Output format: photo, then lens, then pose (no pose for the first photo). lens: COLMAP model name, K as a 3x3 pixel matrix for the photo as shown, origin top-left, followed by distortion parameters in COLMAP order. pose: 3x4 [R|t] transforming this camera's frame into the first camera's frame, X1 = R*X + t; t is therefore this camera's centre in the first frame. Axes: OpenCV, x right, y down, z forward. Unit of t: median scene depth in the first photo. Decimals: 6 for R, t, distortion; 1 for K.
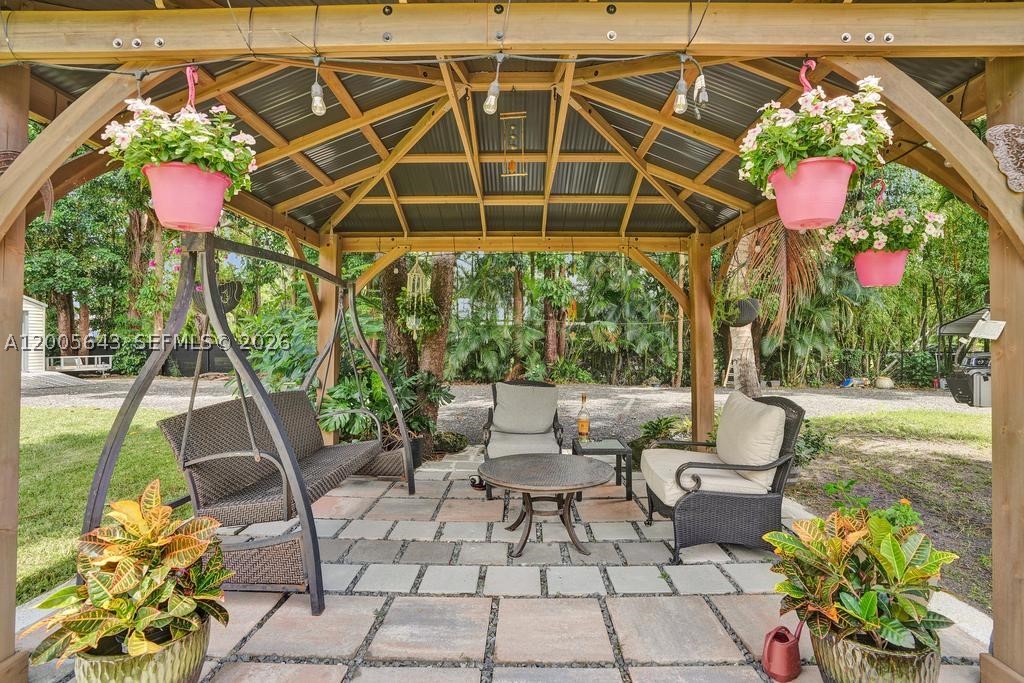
lens RADIAL K [[468.8, 0, 517.6], [0, 468.8, 335.8], [0, 0, 1]] dist [-0.054935, 0.019126]
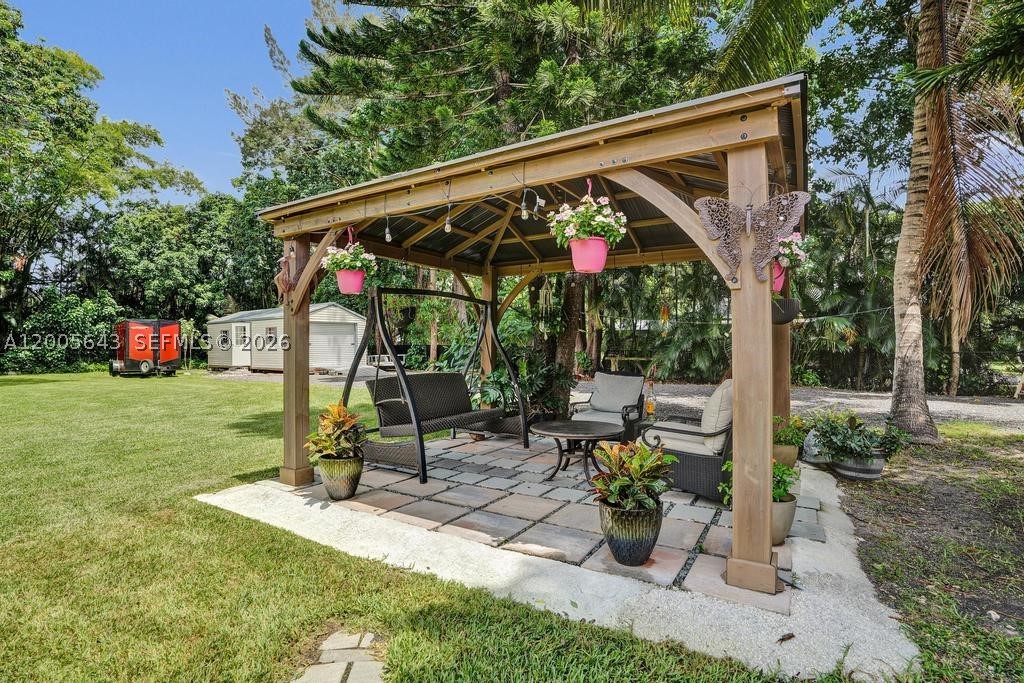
lens RADIAL K [[483.7, 0, 517.1], [0, 483.7, 342.1], [0, 0, 1]] dist [-0.061981, 0.028958]
pose [[0.864682, -0.008973, -0.502240, 0.441661], [0.014352, 0.999874, 0.006845, 0.005725], [0.502115, -0.013127, 0.864701, -0.254515]]
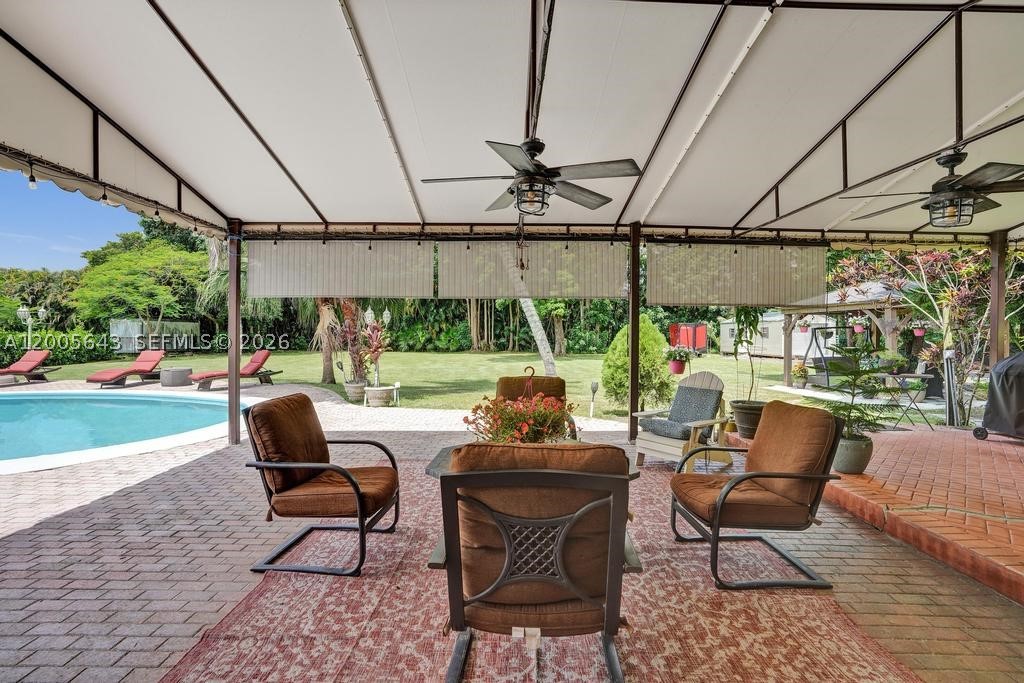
lens RADIAL K [[492.9, 0, 513.6], [0, 492.9, 326.8], [0, 0, 1]] dist [-0.070102, 0.030167]
pose [[0.115695, -0.015321, -0.993167, 2.547115], [0.017321, 0.999760, -0.013405, -0.110491], [0.993134, -0.015652, 0.115933, -1.814914]]
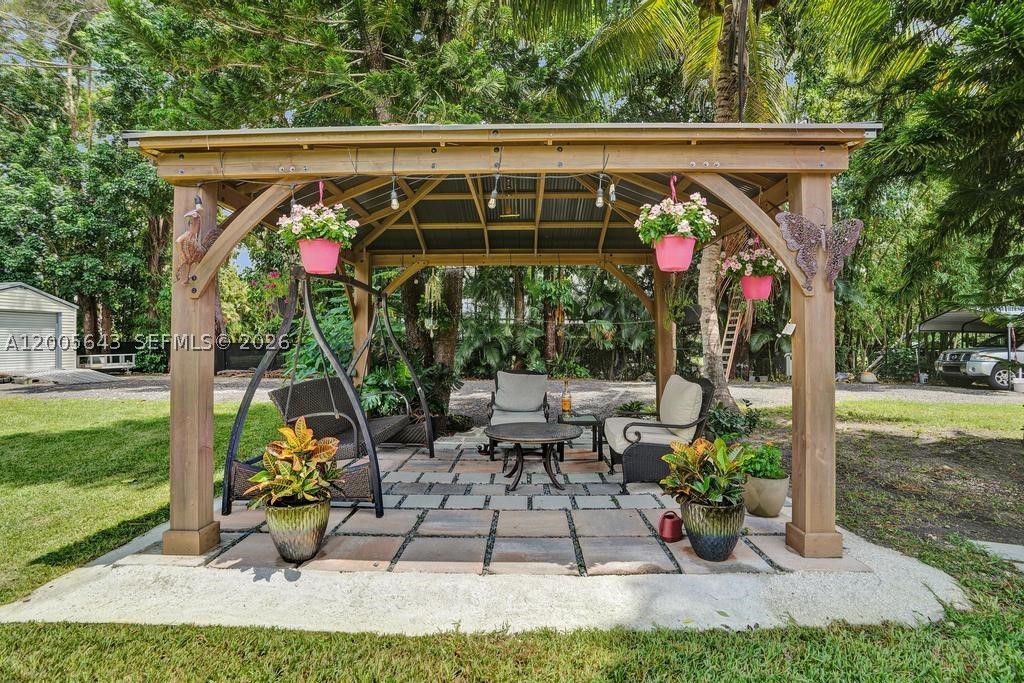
lens RADIAL K [[474.0, 0, 515.6], [0, 474.0, 333.3], [0, 0, 1]] dist [-0.058051, 0.023176]
pose [[0.999941, -0.003540, -0.010272, 0.016004], [0.003519, 0.999992, -0.002095, 0.000966], [0.010279, 0.002058, 0.999945, -0.267487]]
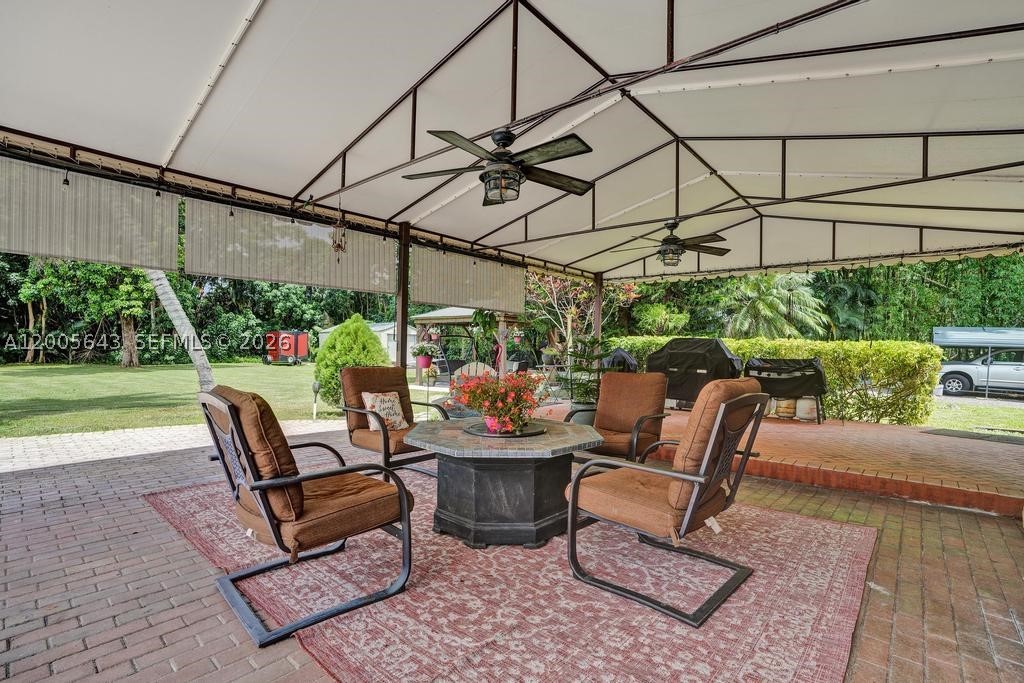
lens RADIAL K [[483.7, 0, 517.1], [0, 483.7, 342.1], [0, 0, 1]] dist [-0.061981, 0.028958]
pose [[0.825066, 0.000759, -0.565035, 2.296508], [0.000929, 0.999996, 0.002700, -0.069478], [0.565035, -0.002753, 0.825062, -2.281815]]
